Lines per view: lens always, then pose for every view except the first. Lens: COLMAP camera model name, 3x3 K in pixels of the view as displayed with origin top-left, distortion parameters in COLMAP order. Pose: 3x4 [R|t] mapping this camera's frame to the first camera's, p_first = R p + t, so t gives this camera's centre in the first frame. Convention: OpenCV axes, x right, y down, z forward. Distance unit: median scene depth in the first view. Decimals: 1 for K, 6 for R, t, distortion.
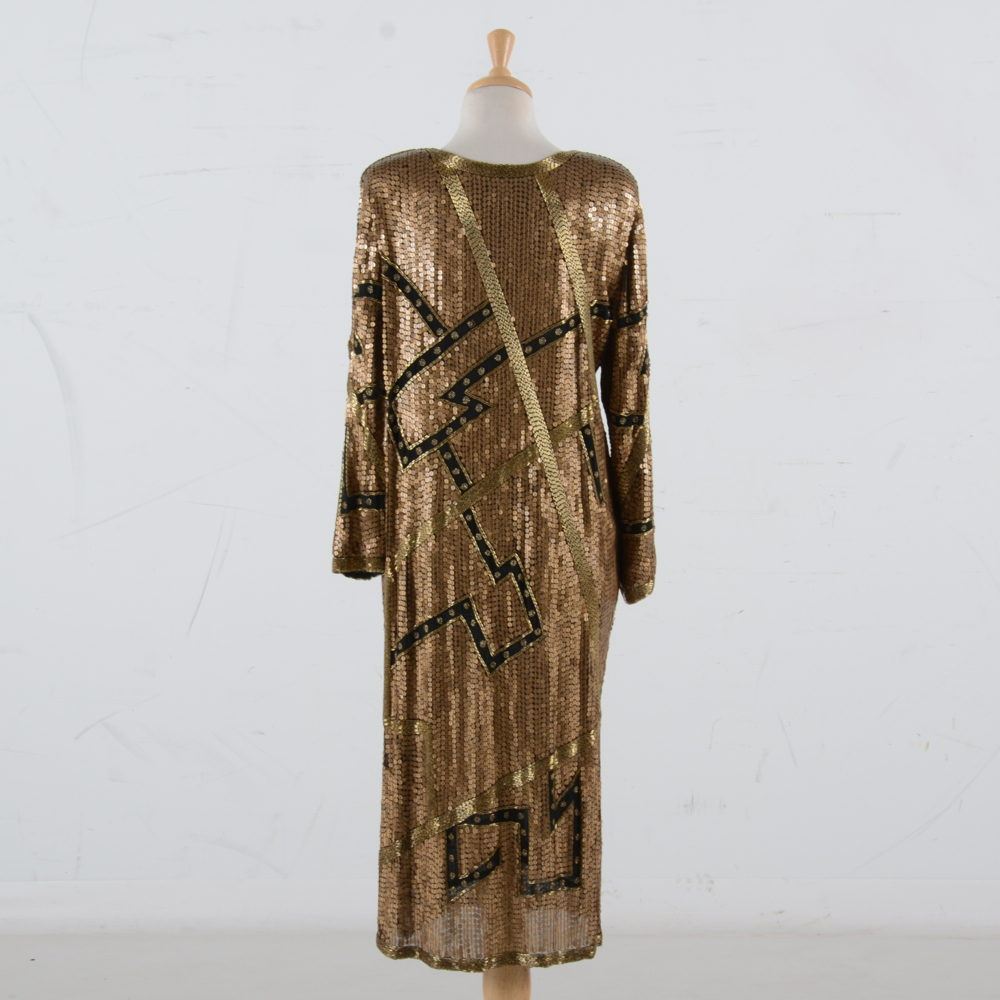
lens RADIAL K [[2351.0, 0, 499.5], [0, 2351.0, 500.3], [0, 0, 1]] dist [0.125615, 0.000000]
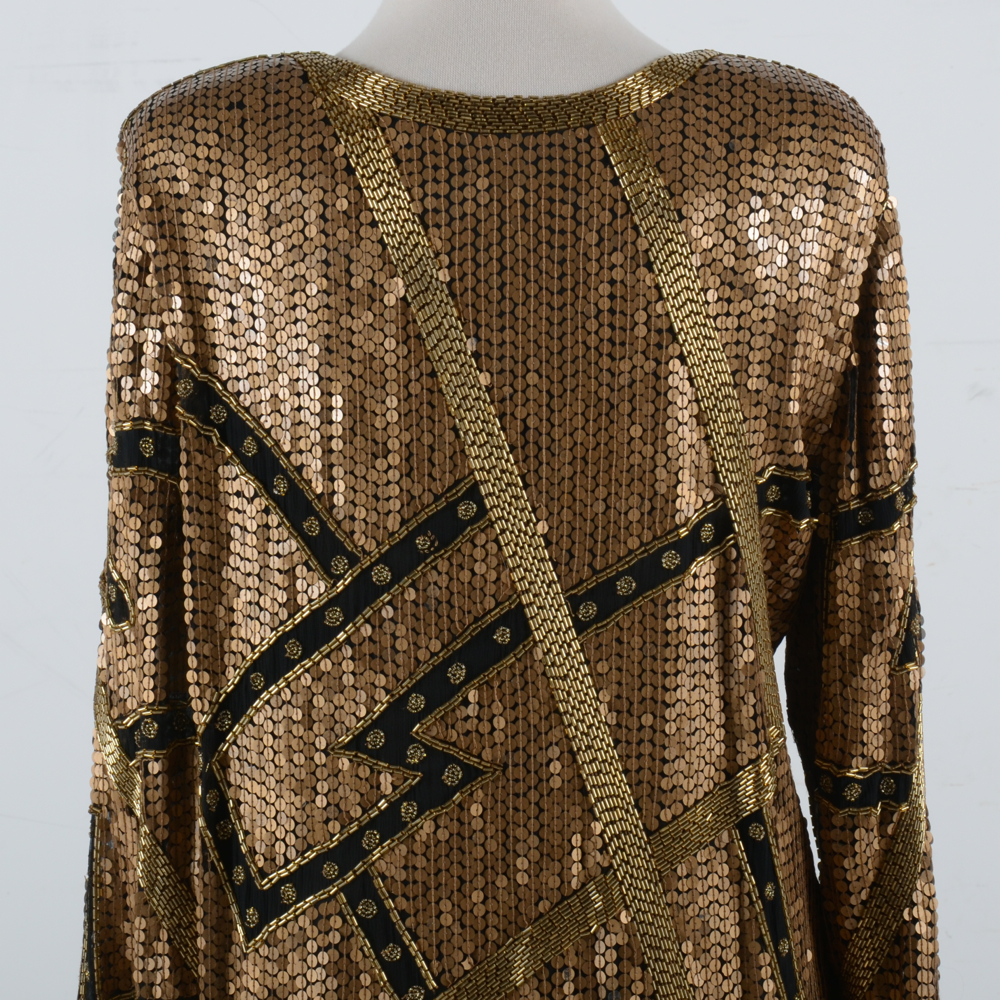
lens RADIAL K [[3713.2, 0, 500.3], [0, 3713.2, 499.6], [0, 0, 1]] dist [0.394645, 0.000000]
pose [[0.999720, -0.018263, -0.015058, 0.007842], [0.018091, 0.999771, -0.011447, -0.074213], [0.015264, 0.011171, 0.999821, 0.430661]]
